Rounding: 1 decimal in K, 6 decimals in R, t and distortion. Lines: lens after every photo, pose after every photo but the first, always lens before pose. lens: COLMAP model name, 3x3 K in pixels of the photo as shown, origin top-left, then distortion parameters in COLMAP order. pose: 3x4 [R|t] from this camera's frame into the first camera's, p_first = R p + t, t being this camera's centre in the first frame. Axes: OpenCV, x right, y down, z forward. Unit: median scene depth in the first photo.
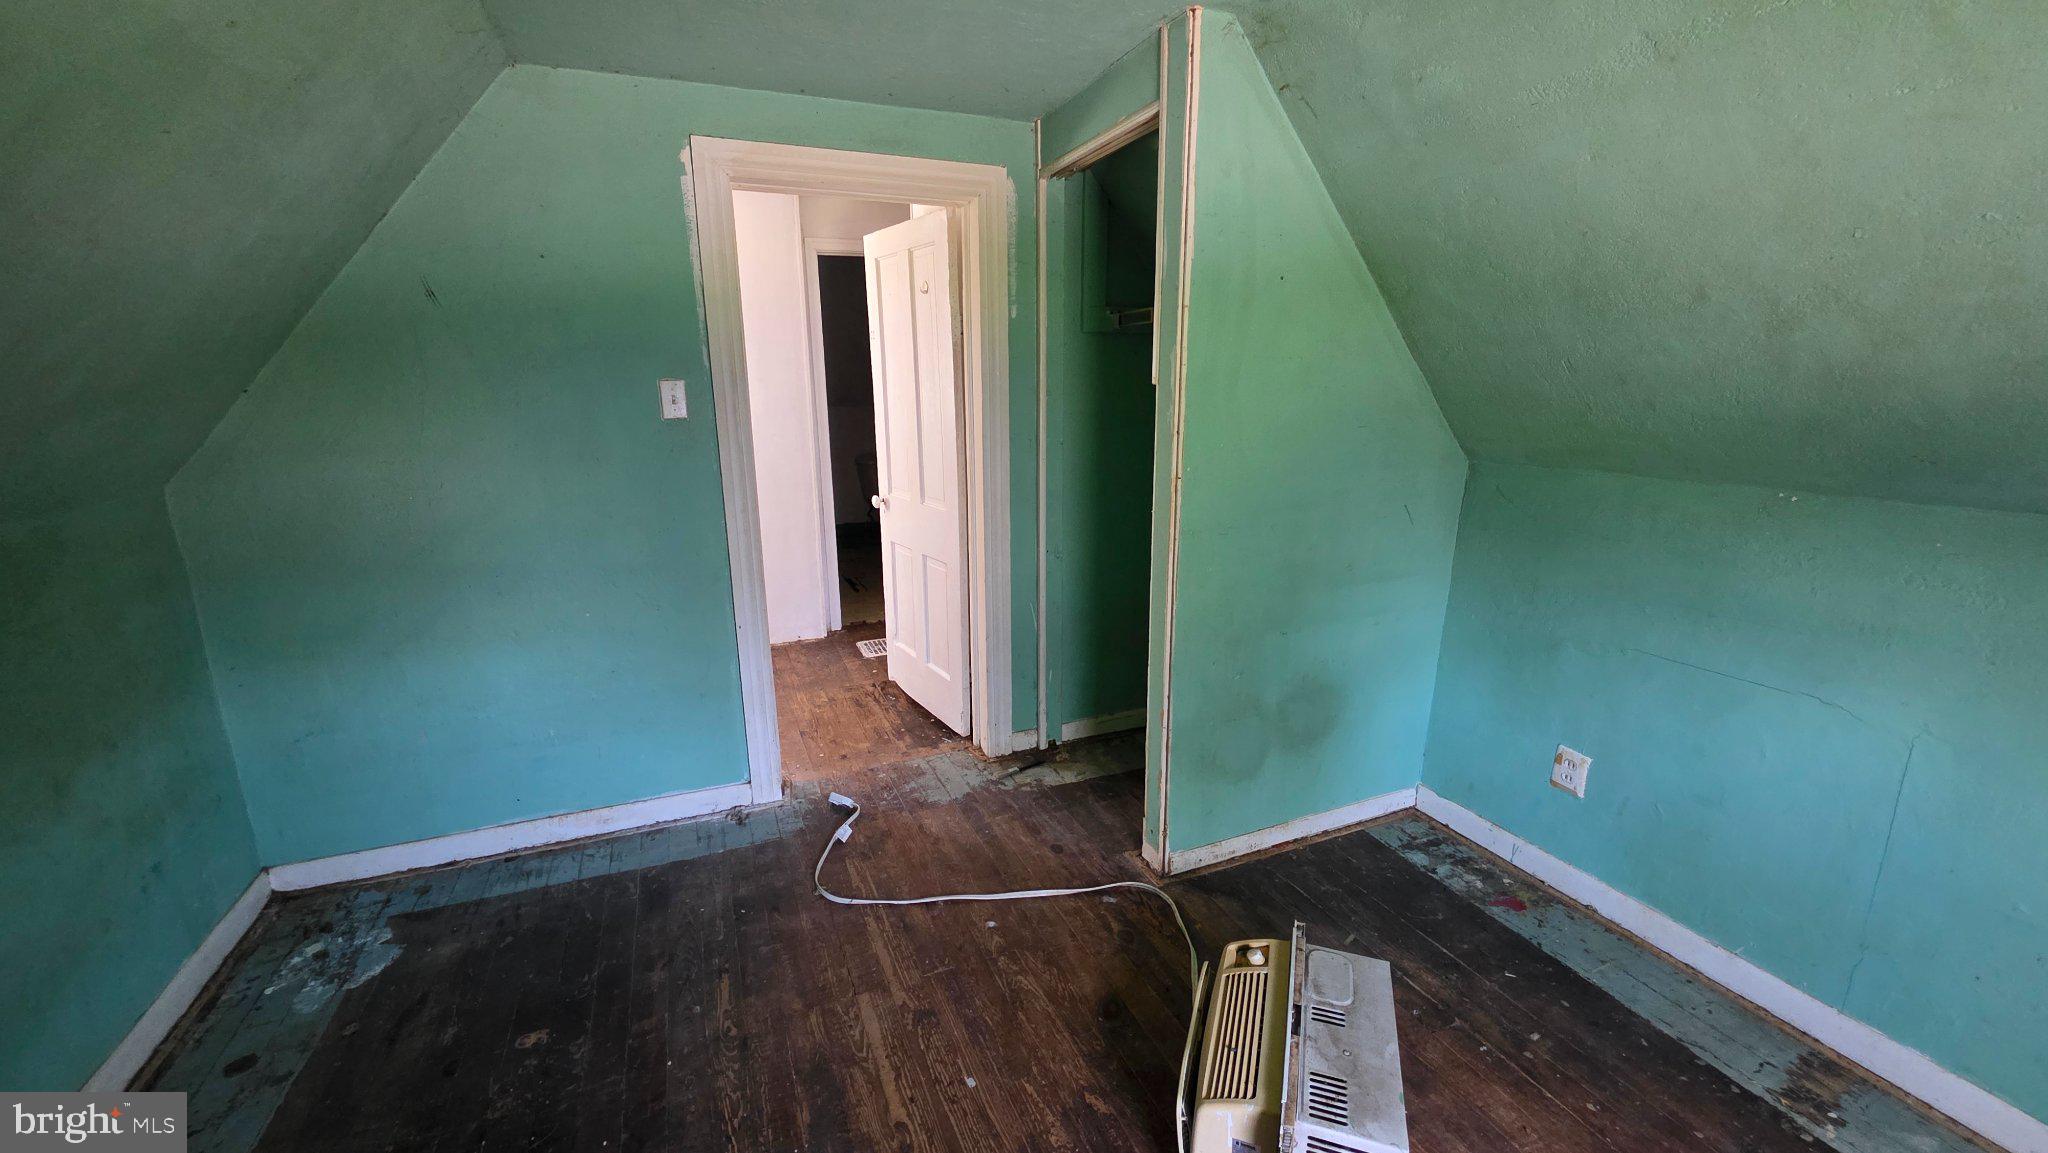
lens RADIAL K [[819.2, 0, 1028.6], [0, 819.2, 575.8], [0, 0, 1]] dist [0.002101, 0.000256]
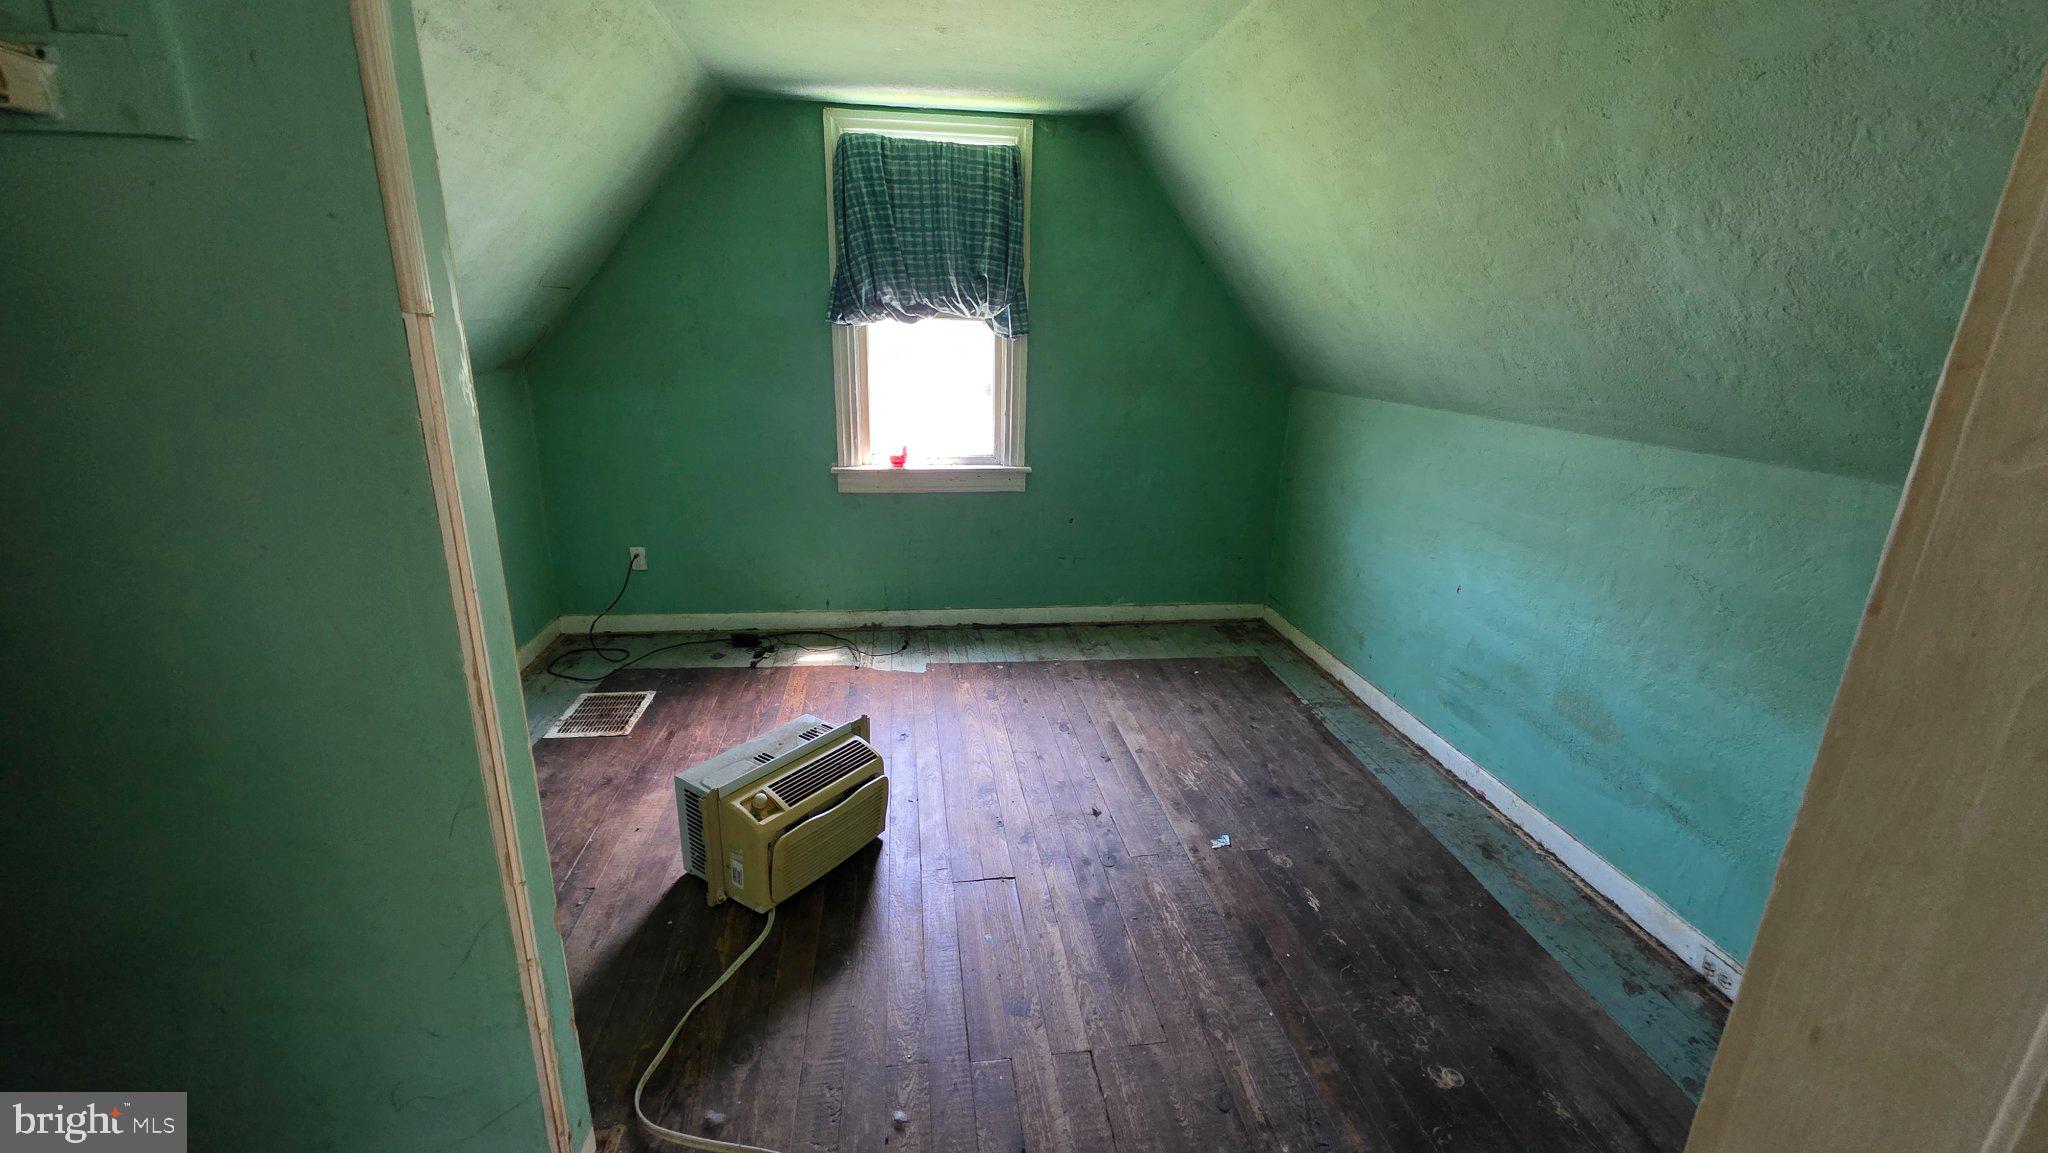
lens RADIAL K [[819.2, 0, 1025.3], [0, 819.2, 567.3], [0, 0, 1]] dist [0.002101, 0.000256]
pose [[-0.966885, -0.095566, 0.236644, -0.319755], [0.042815, 0.853362, 0.519557, -0.388700], [-0.251595, 0.512484, -0.821012, 1.558840]]
